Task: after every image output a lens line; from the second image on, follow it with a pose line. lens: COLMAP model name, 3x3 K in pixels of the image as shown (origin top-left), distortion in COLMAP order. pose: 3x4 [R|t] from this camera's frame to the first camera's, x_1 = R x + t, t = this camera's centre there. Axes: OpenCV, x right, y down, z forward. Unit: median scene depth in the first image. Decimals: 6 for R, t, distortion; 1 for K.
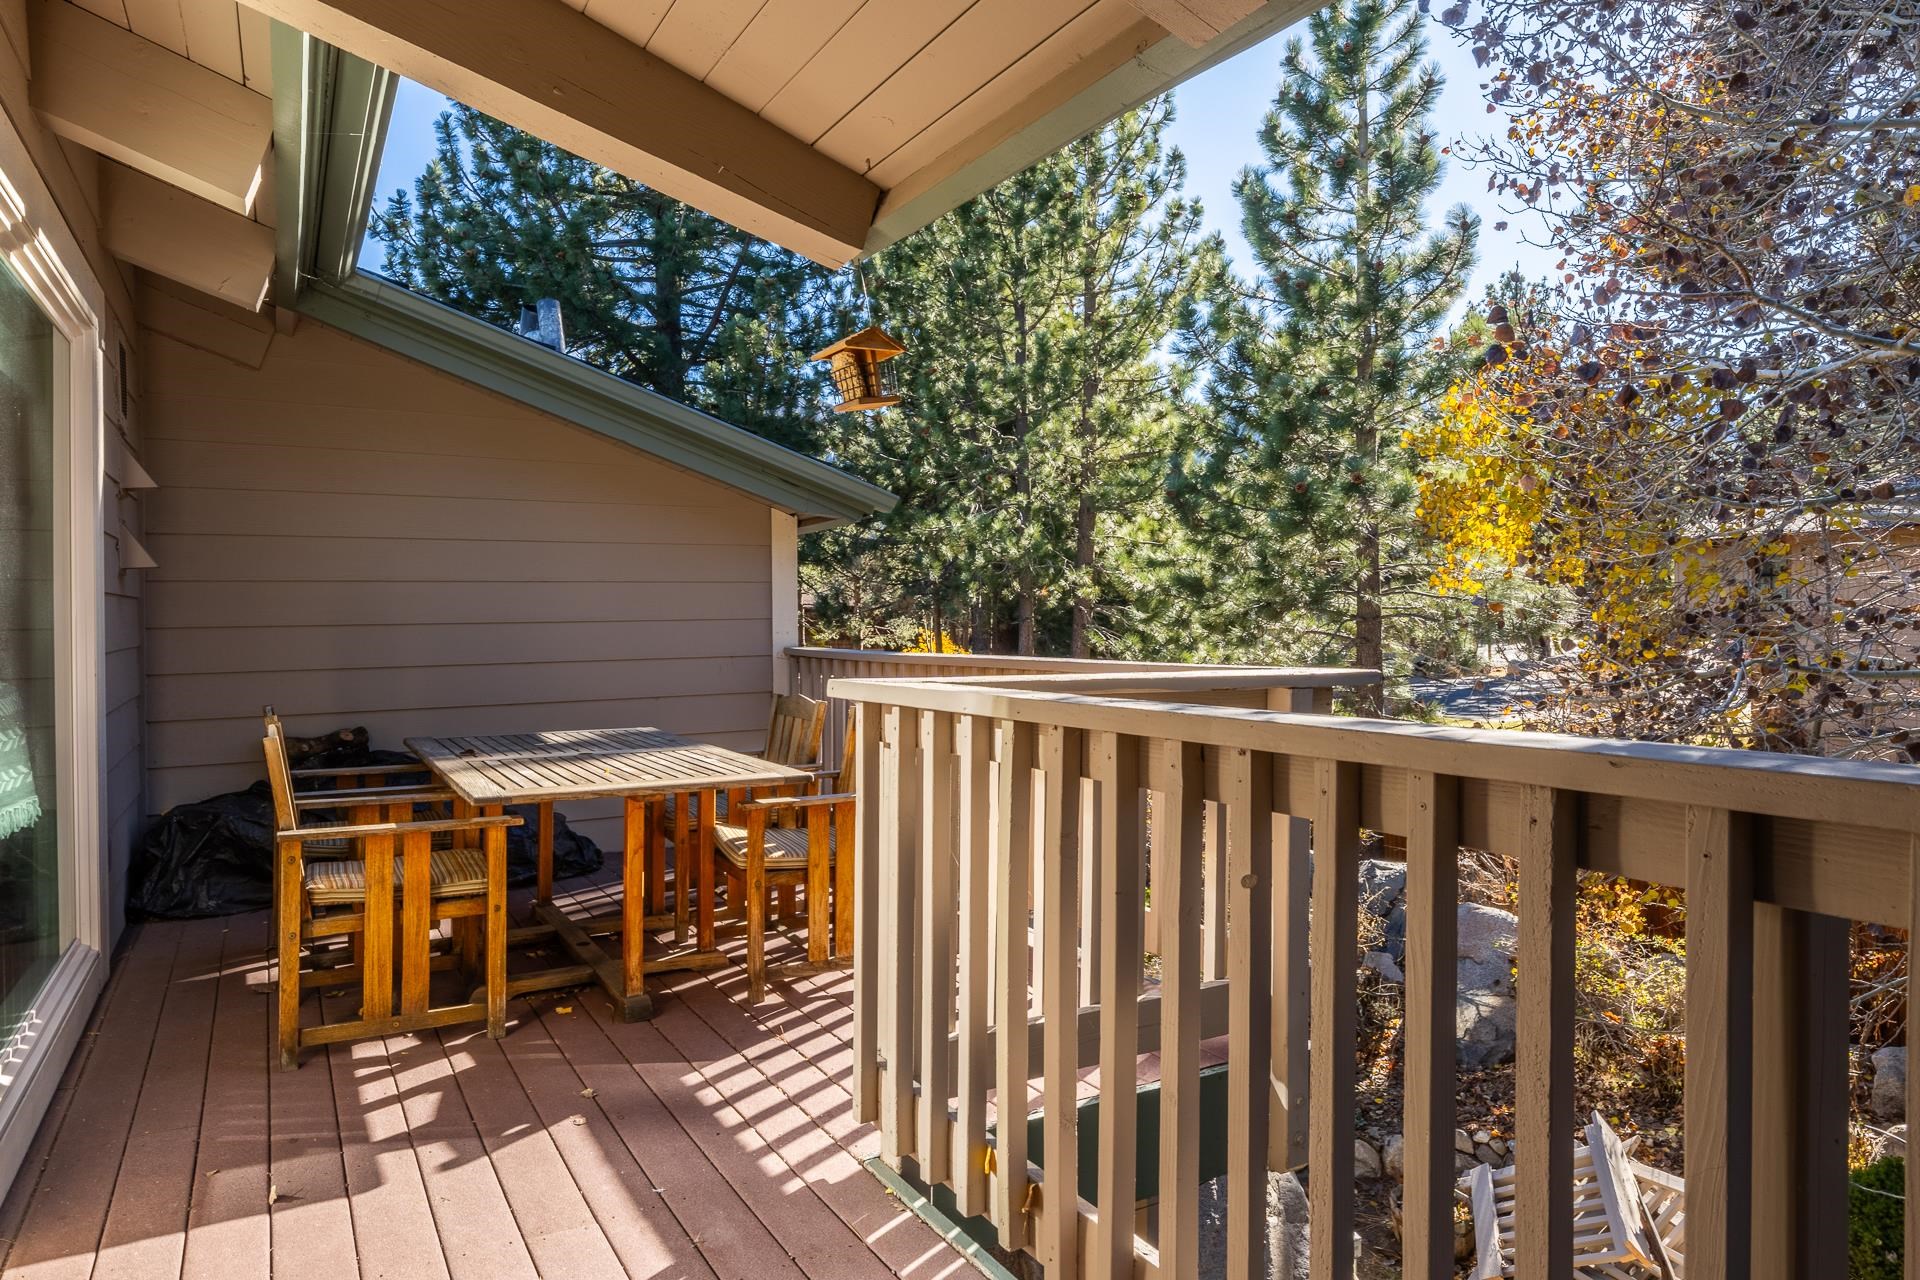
lens RADIAL K [[1208.6, 0, 960.0], [0, 1208.6, 640.0], [0, 0, 1]] dist [-0.006512, -0.001672]
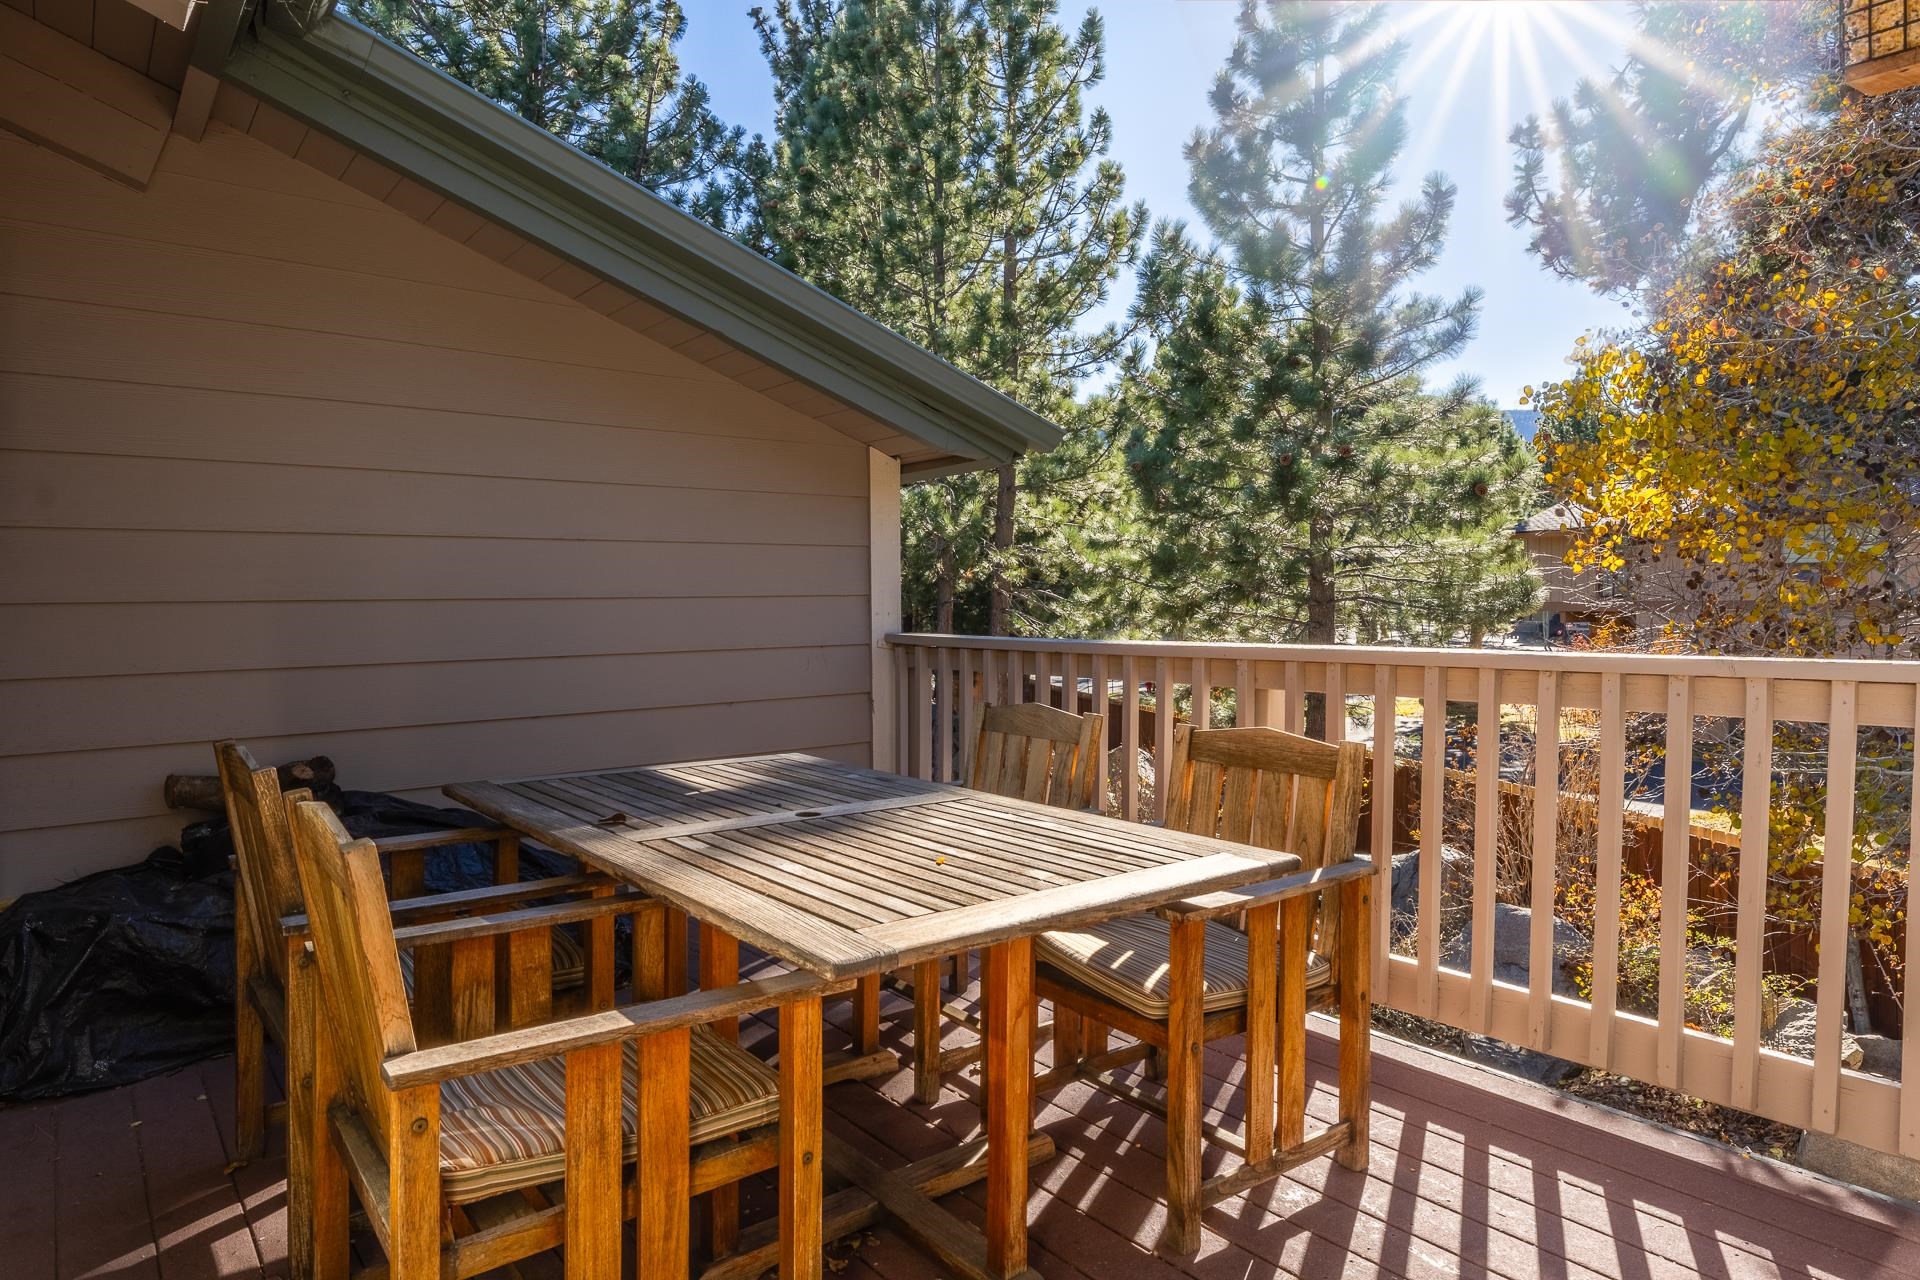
lens RADIAL K [[1164.1, 0, 963.3], [0, 1164.1, 664.9], [0, 0, 1]] dist [0.002453, -0.022463]
pose [[0.988458, -0.003819, 0.151450, -0.088398], [-0.001386, 0.999412, 0.034249, 0.000268], [-0.151492, -0.034064, 0.987871, 0.117334]]
